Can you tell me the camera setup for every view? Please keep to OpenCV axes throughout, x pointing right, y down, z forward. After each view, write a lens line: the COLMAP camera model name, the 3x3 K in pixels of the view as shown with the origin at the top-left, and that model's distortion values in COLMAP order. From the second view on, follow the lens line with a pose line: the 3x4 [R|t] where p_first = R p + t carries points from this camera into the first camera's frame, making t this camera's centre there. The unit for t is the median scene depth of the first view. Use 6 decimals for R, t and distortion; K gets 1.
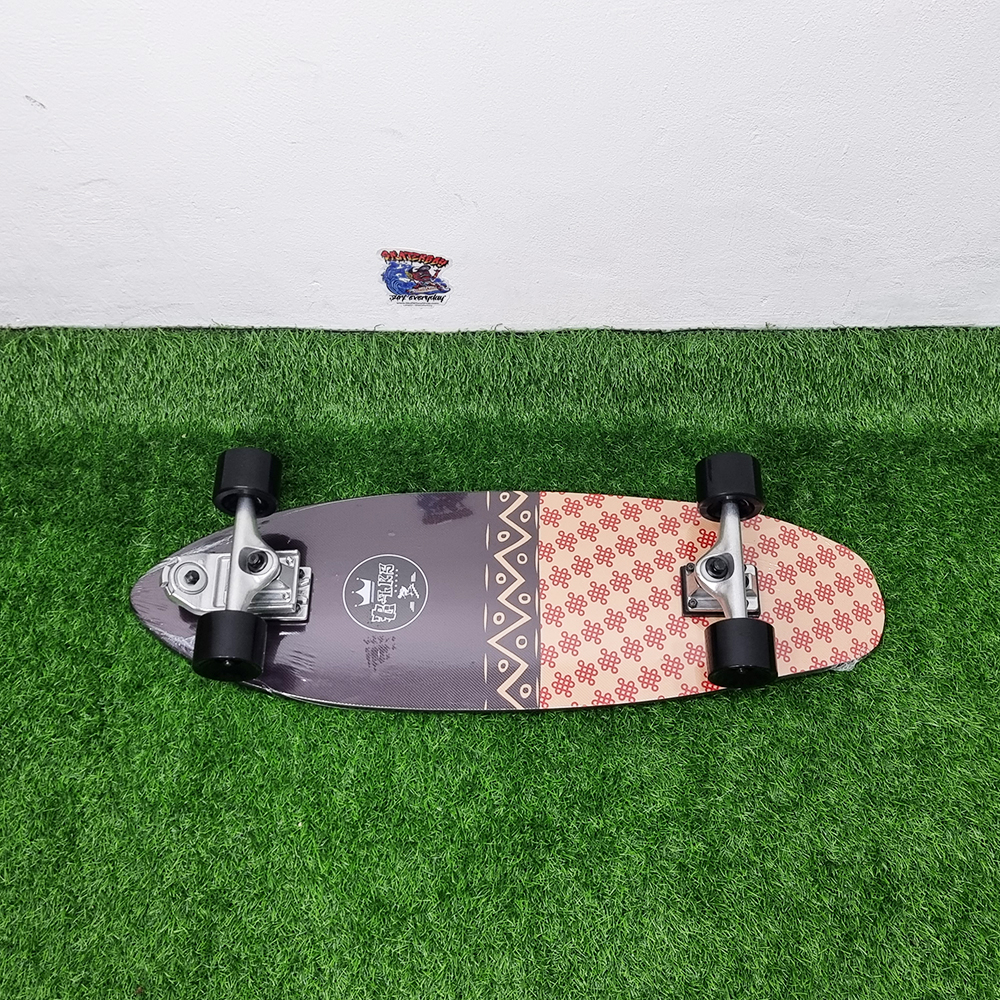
lens RADIAL K [[1326.9, 0, 489.9], [0, 1326.9, 487.5], [0, 0, 1]] dist [0.094222, -0.089429]
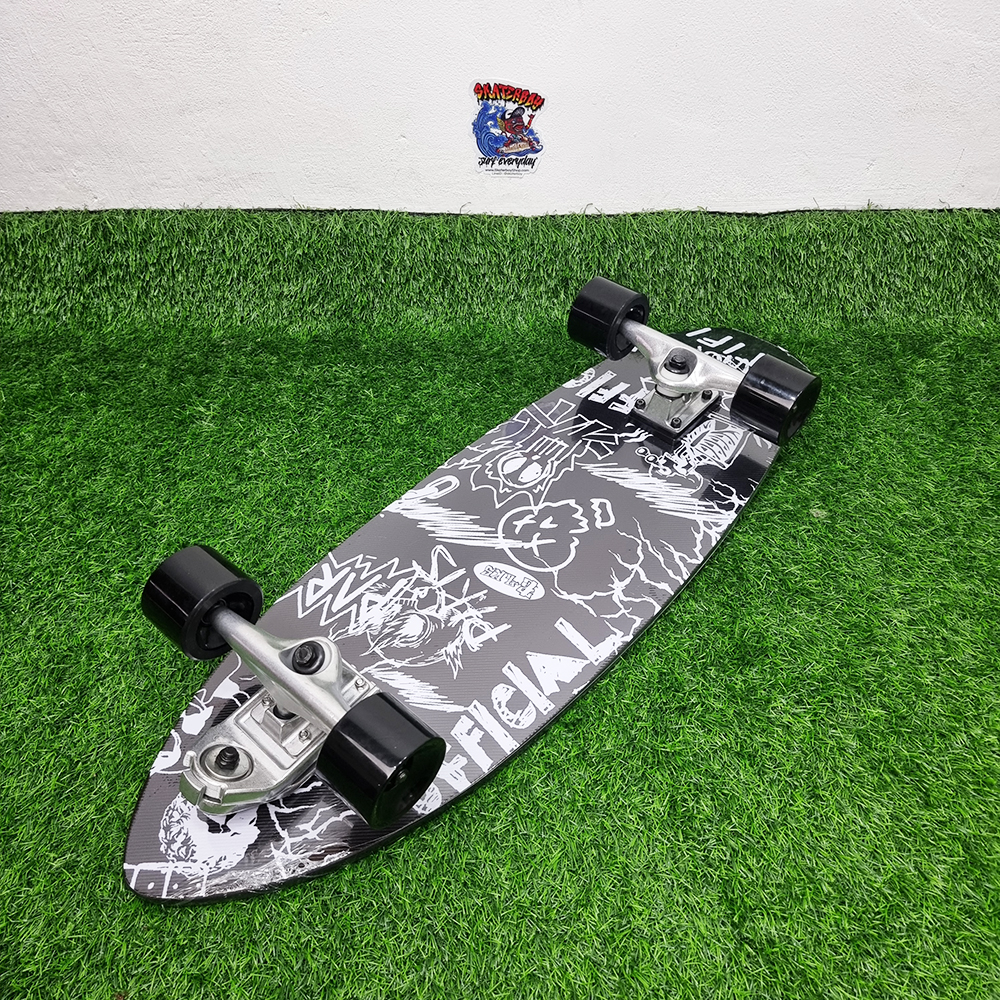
lens RADIAL K [[930.8, 0, 484.2], [0, 930.8, 515.6], [0, 0, 1]] dist [0.063129, -0.055287]
pose [[0.999933, 0.006009, -0.009872, -0.061172], [-0.008245, 0.969477, -0.245042, 0.263005], [0.008098, 0.245107, 0.969462, 0.393823]]
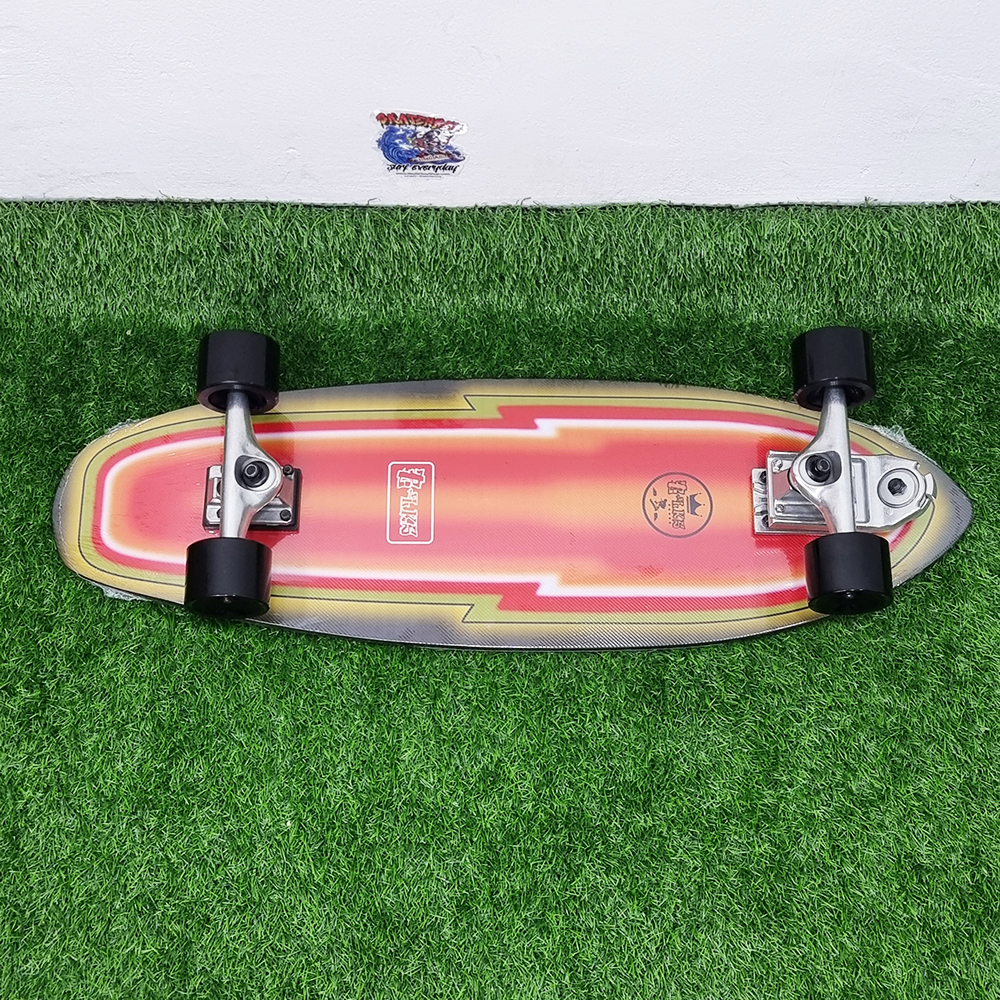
lens RADIAL K [[1594.3, 0, 519.3], [0, 1594.3, 512.0], [0, 0, 1]] dist [0.089876, -0.058275]
pose [[0.999892, -0.000911, 0.014686, -0.011415], [-0.001419, 0.987461, 0.157860, -0.088664], [-0.014646, -0.157864, 0.987352, 0.037128]]
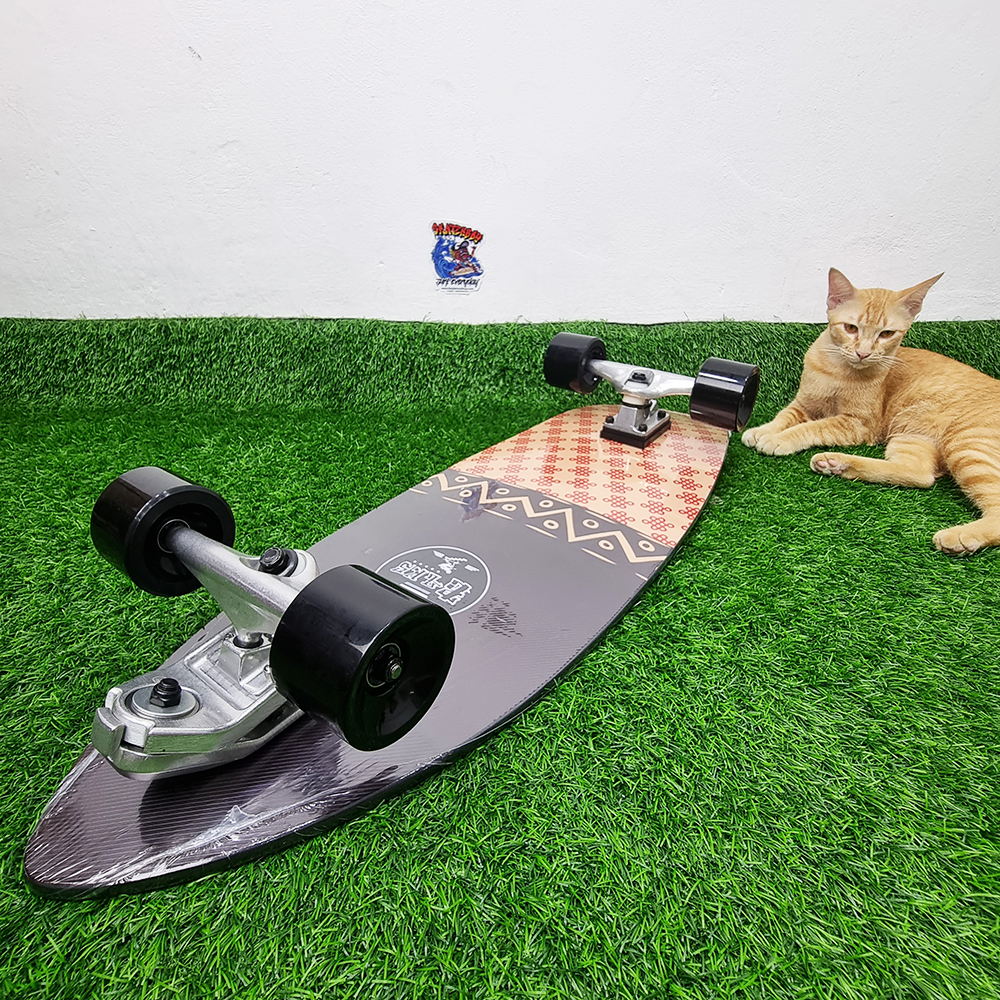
lens RADIAL K [[604.3, 0, 466.7], [0, 604.3, 484.4], [0, 0, 1]] dist [-0.009014, 0.001099]
pose [[0.998777, 0.026218, -0.041913, -0.014204], [-0.045646, 0.814697, -0.578088, 0.358489], [0.018990, 0.579294, 0.814897, 0.607203]]
